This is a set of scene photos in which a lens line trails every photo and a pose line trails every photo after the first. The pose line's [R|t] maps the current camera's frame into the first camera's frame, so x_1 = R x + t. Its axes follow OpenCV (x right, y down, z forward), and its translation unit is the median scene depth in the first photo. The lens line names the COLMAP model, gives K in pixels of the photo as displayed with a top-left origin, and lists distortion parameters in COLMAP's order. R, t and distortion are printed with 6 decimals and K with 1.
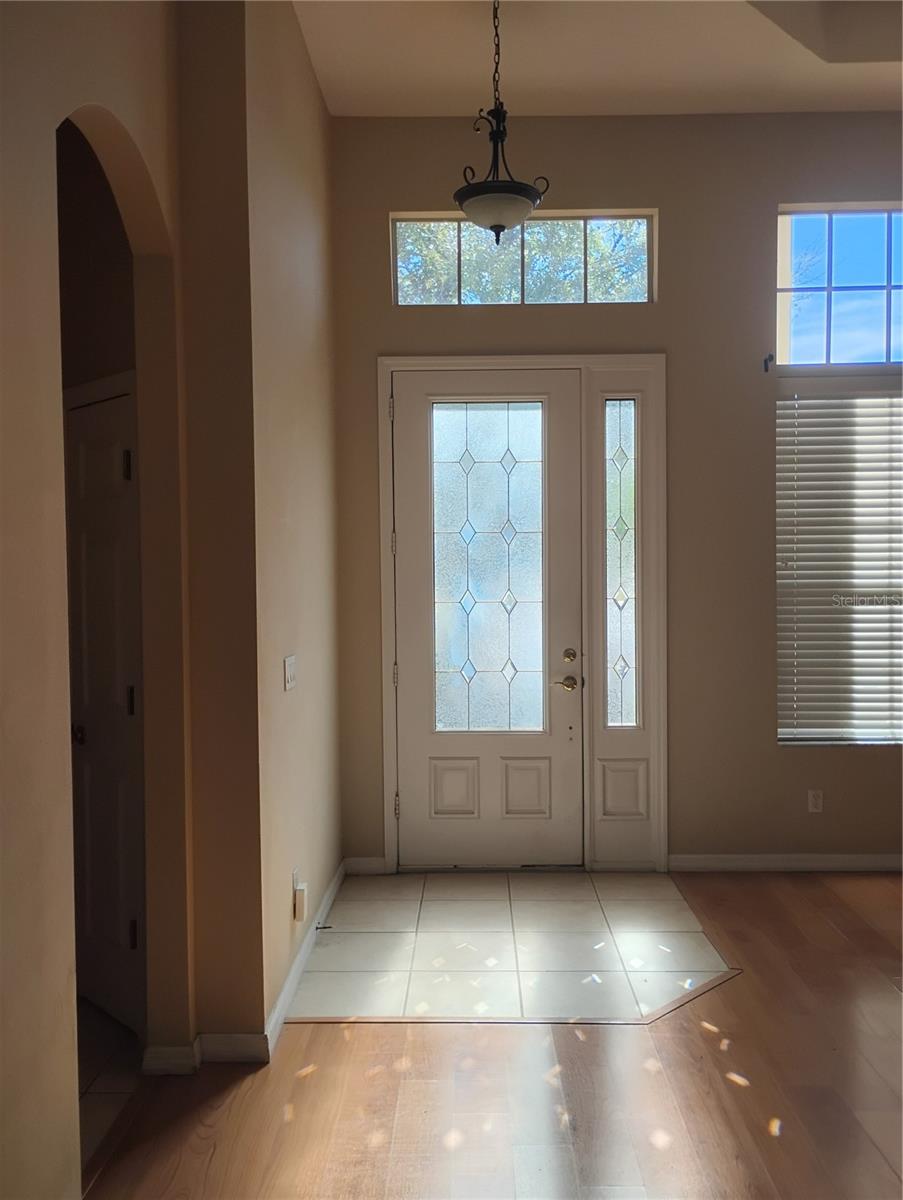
lens RADIAL K [[987.7, 0, 453.5], [0, 987.7, 599.1], [0, 0, 1]] dist [0.035539, -0.051105]
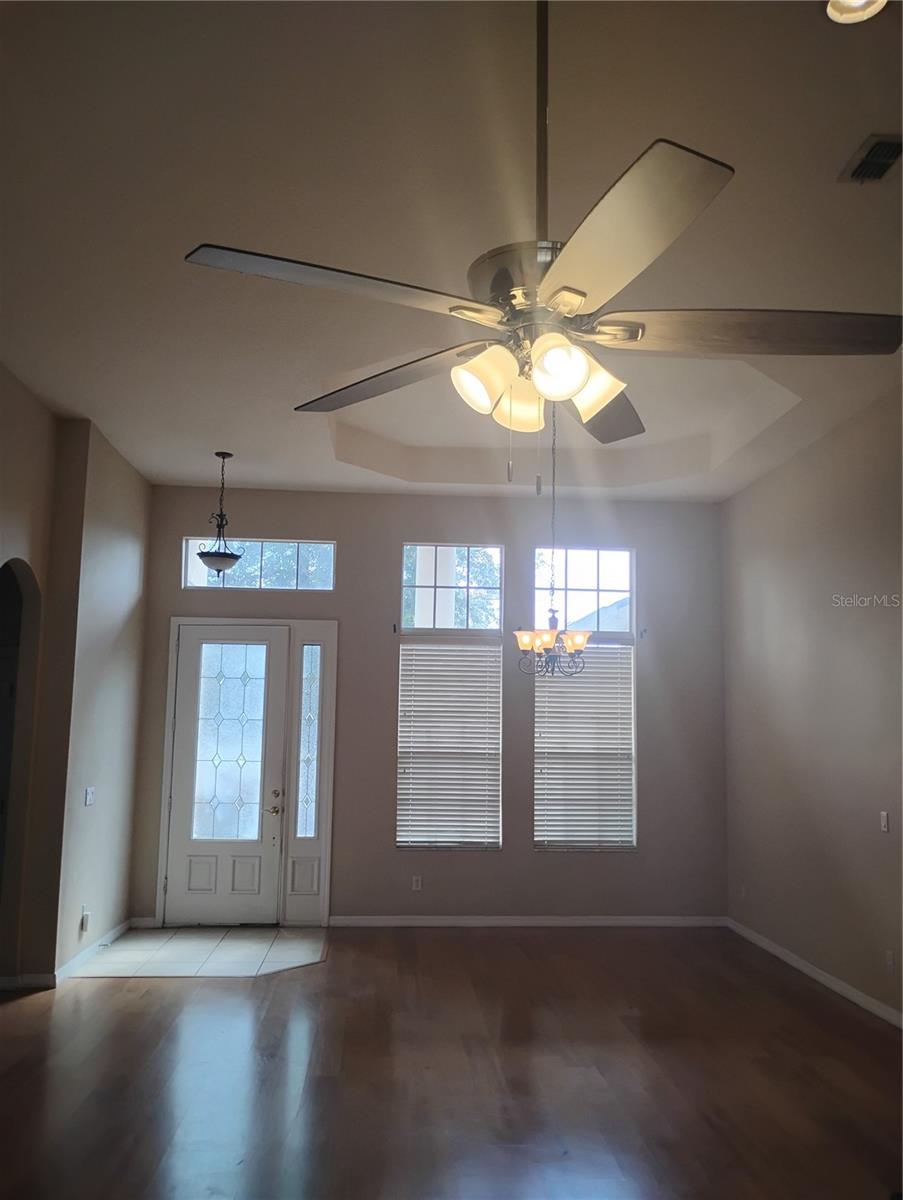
lens RADIAL K [[987.7, 0, 460.0], [0, 987.7, 596.5], [0, 0, 1]] dist [0.035539, -0.051105]
pose [[0.994856, 0.038143, 0.093841, 0.260527], [-0.022742, 0.986851, -0.160026, -0.012161], [-0.098711, 0.157069, 0.982642, -0.754916]]
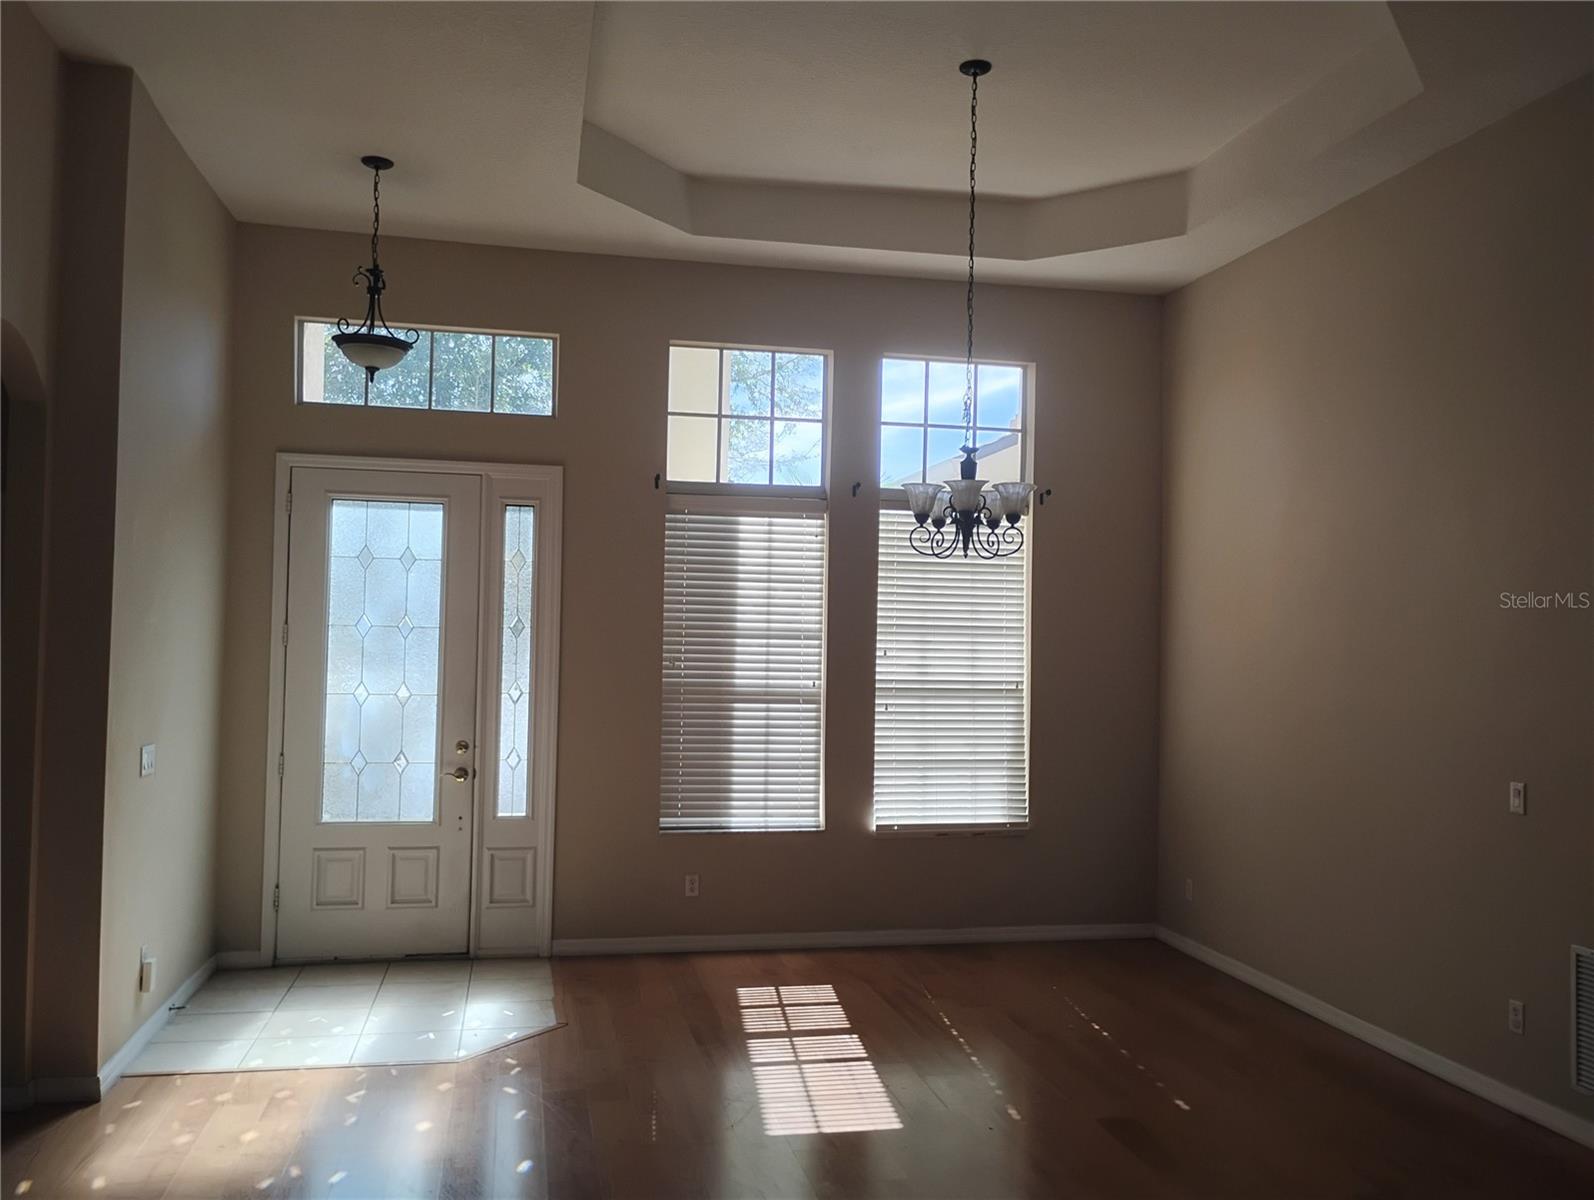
lens RADIAL K [[1312.0, 0, 805.5], [0, 1312.0, 591.7], [0, 0, 1]] dist [0.035539, -0.051105]
pose [[0.972672, 0.037203, 0.229182, 0.146164], [-0.022745, 0.997599, -0.065409, -0.023962], [-0.231065, 0.058409, 0.971183, -0.433504]]
